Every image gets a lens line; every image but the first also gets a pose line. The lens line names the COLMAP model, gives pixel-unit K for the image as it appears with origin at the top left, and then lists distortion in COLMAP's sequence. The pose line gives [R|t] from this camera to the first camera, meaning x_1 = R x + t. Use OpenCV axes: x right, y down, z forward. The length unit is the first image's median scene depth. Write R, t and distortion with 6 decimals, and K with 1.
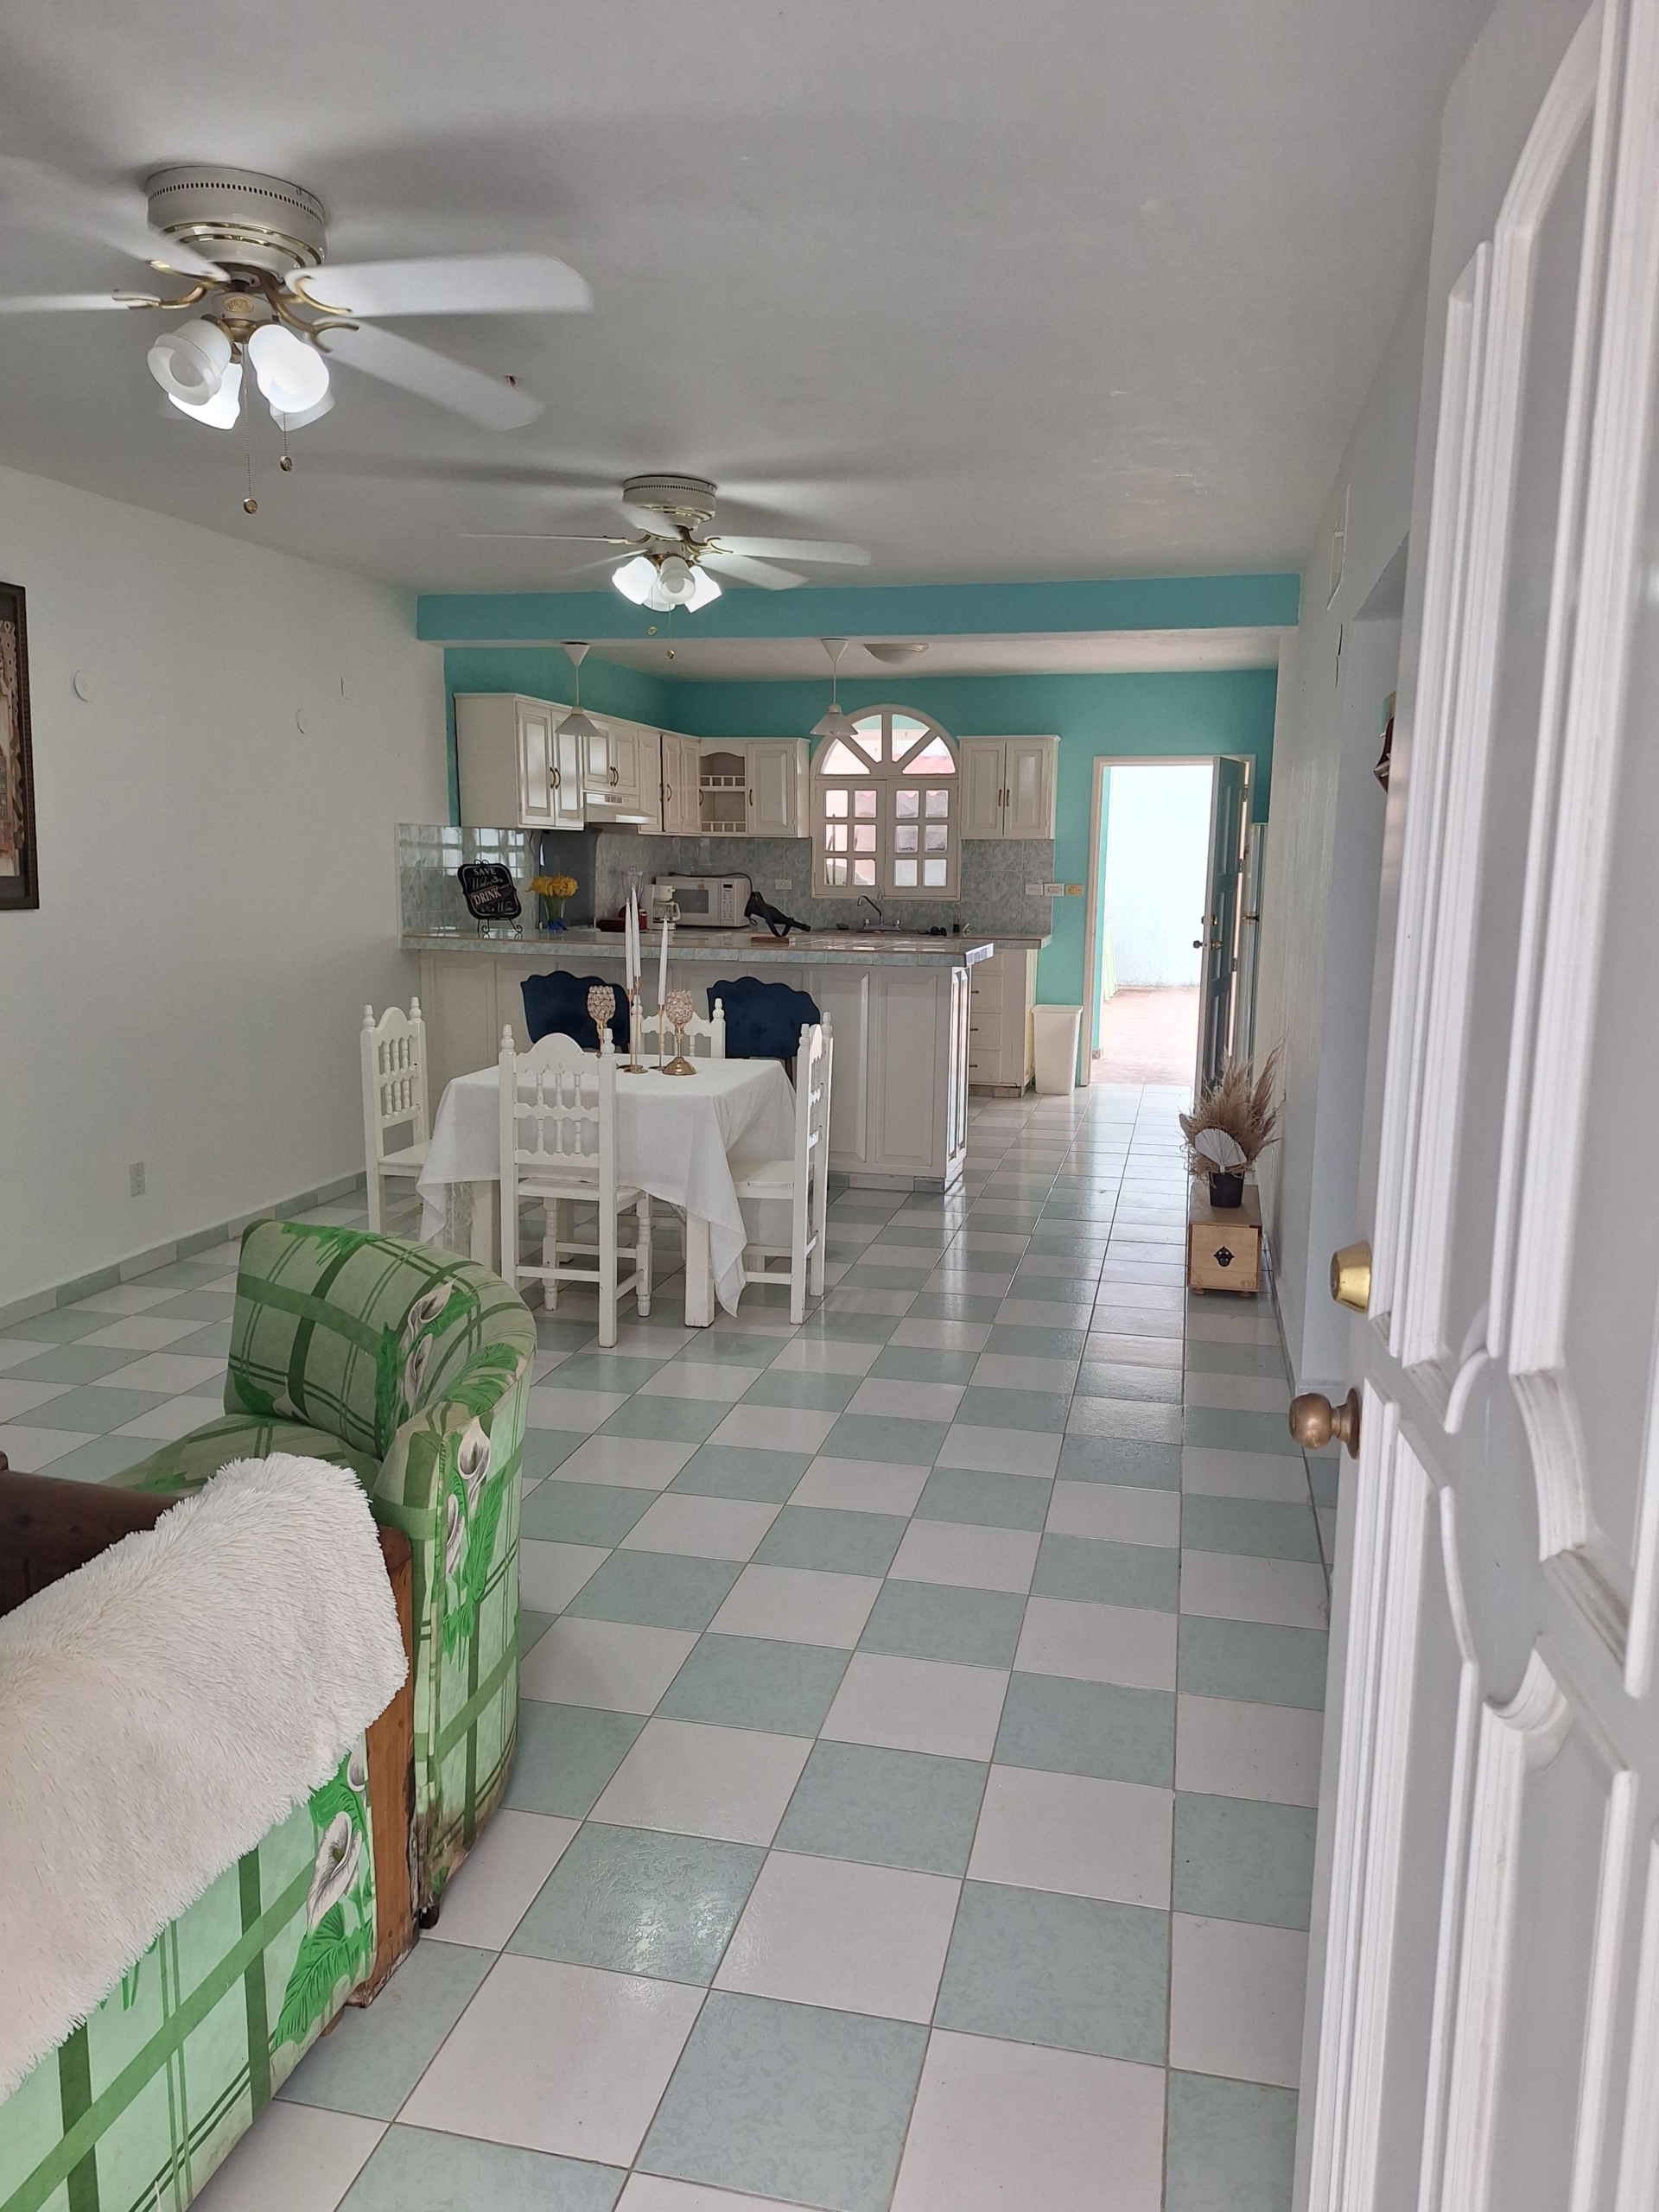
lens RADIAL K [[1522.7, 0, 838.5], [0, 1522.7, 1105.0], [0, 0, 1]] dist [0.068445, -0.081225]
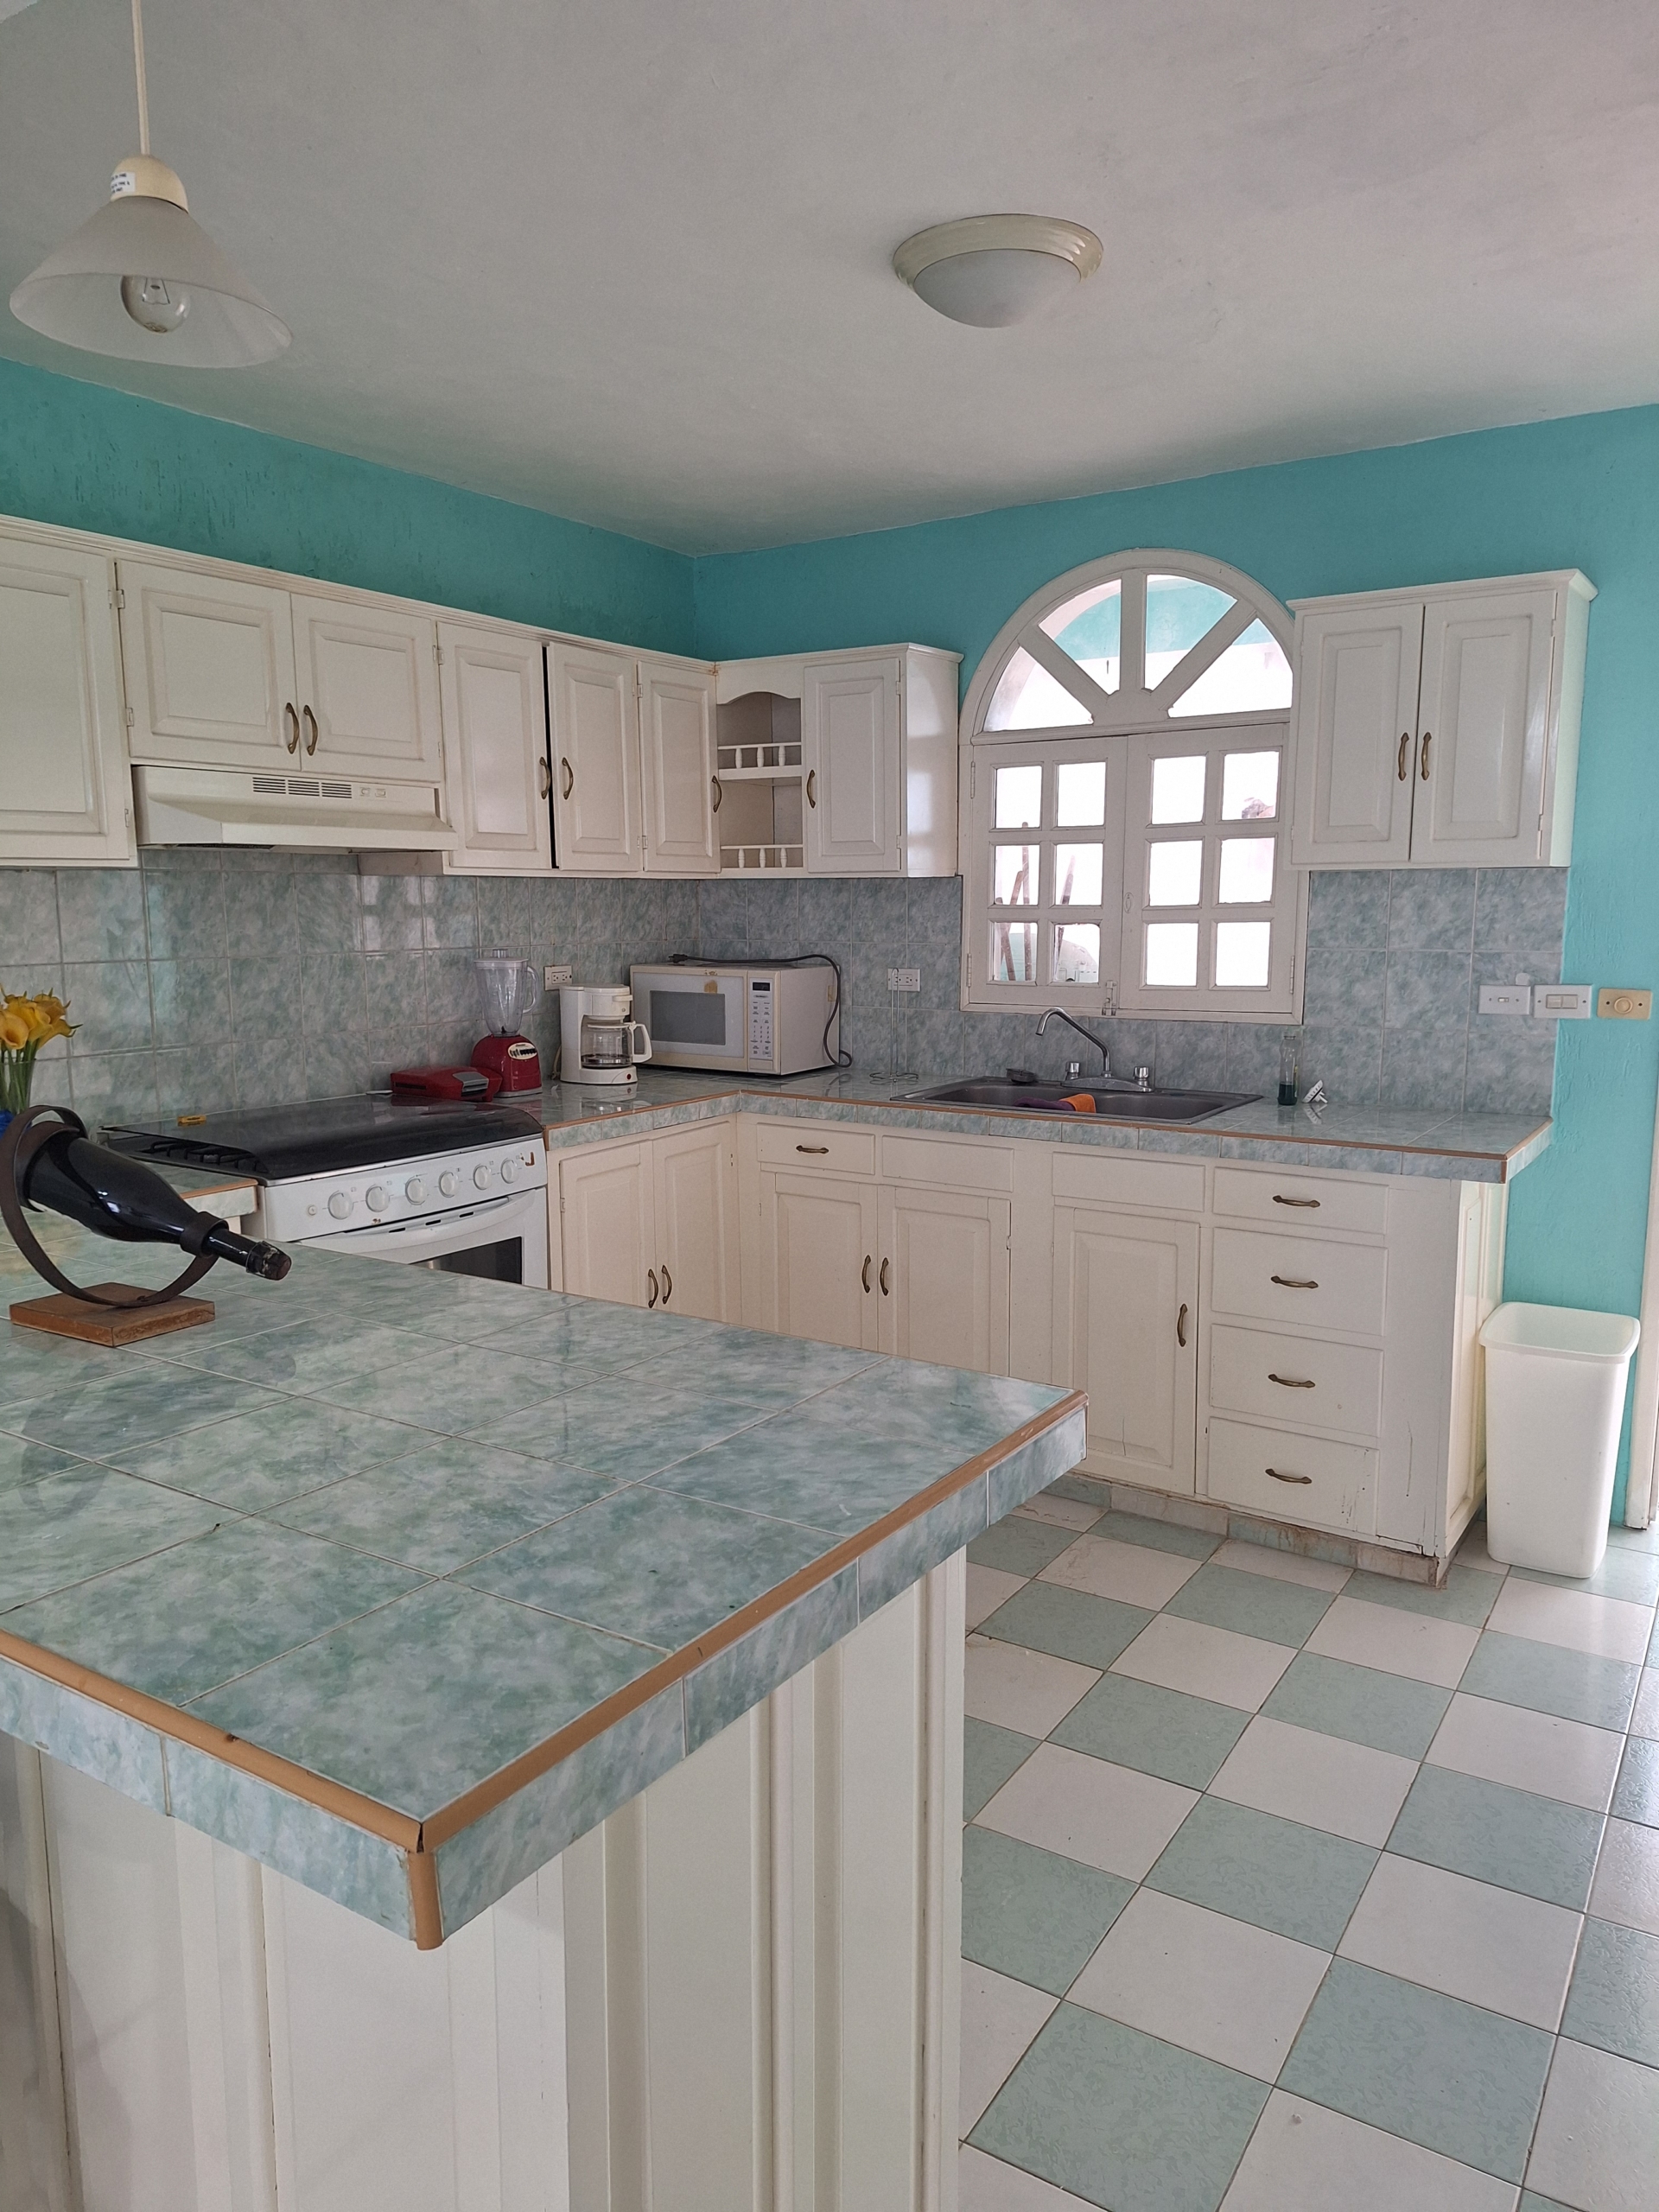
lens RADIAL K [[1522.7, 0, 821.6], [0, 1522.7, 1109.1], [0, 0, 1]] dist [0.068445, -0.081225]
pose [[0.935316, 0.034344, -0.352143, 0.104233], [-0.043524, 0.998887, -0.018182, -0.099052], [0.351127, 0.032332, 0.935770, 0.580781]]
